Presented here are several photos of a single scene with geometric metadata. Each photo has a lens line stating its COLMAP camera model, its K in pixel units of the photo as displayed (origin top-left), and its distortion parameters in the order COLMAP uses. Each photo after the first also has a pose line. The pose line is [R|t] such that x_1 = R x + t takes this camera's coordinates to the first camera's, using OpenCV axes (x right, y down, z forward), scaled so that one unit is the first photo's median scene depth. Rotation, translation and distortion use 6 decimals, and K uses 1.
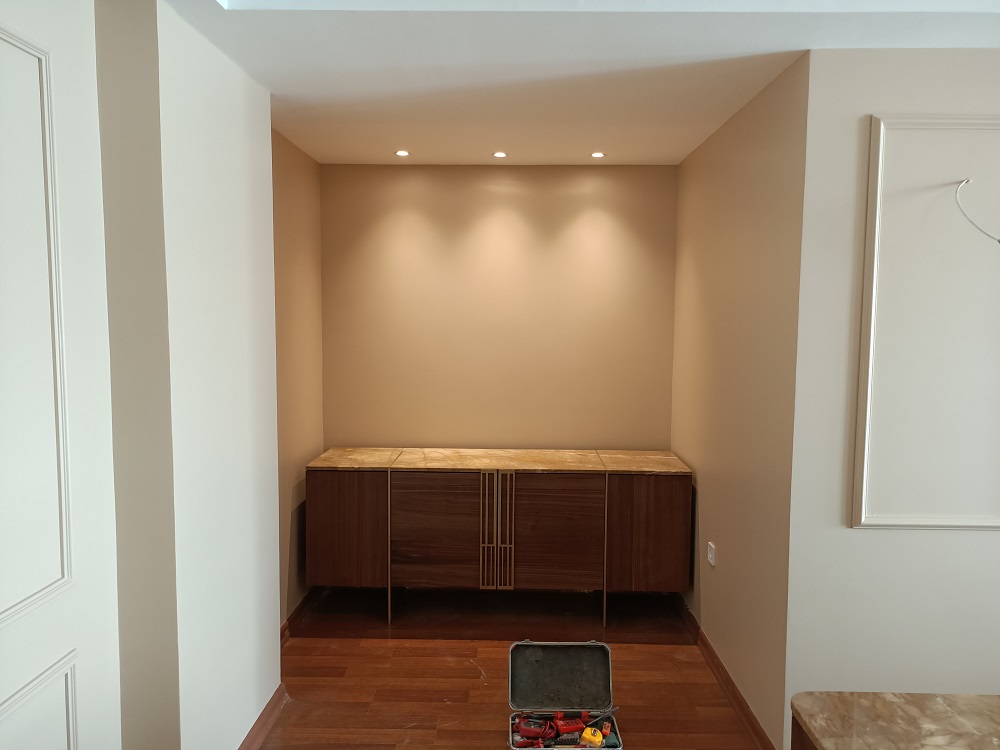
lens RADIAL K [[739.0, 0, 500.0], [0, 739.0, 375.0], [0, 0, 1]] dist [0.062045, -0.065397]
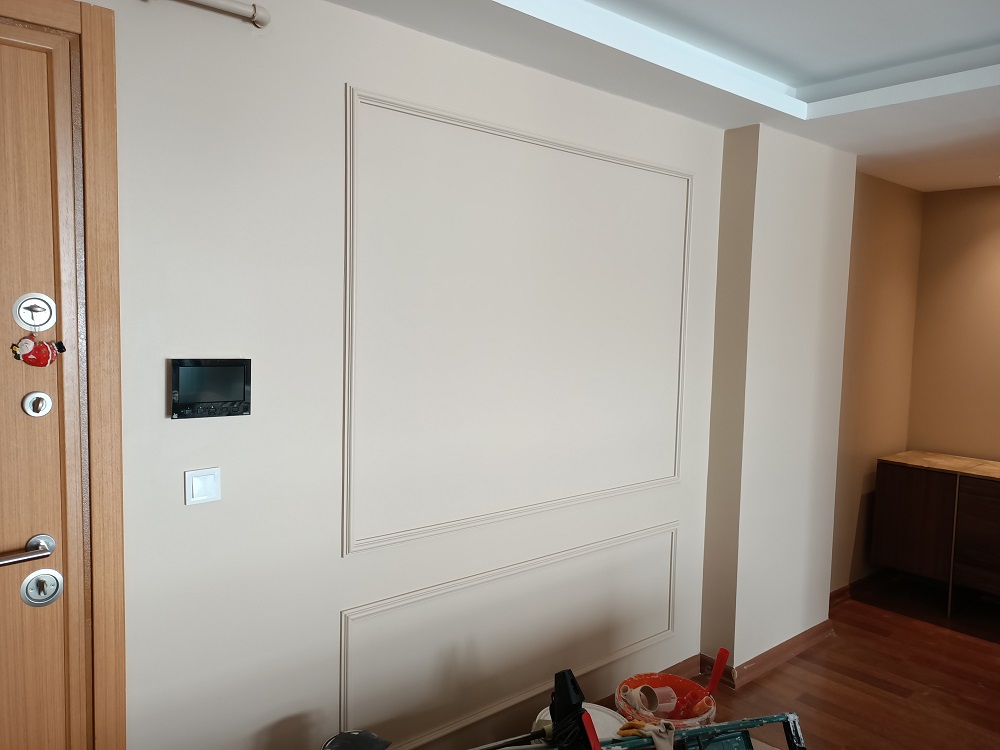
lens RADIAL K [[739.0, 0, 500.0], [0, 739.0, 375.0], [0, 0, 1]] dist [0.062045, -0.065397]
pose [[0.674875, 0.068187, -0.734775, 0.188626], [-0.080768, 0.996565, 0.018297, 0.018988], [0.733498, 0.046998, 0.678065, -0.228443]]
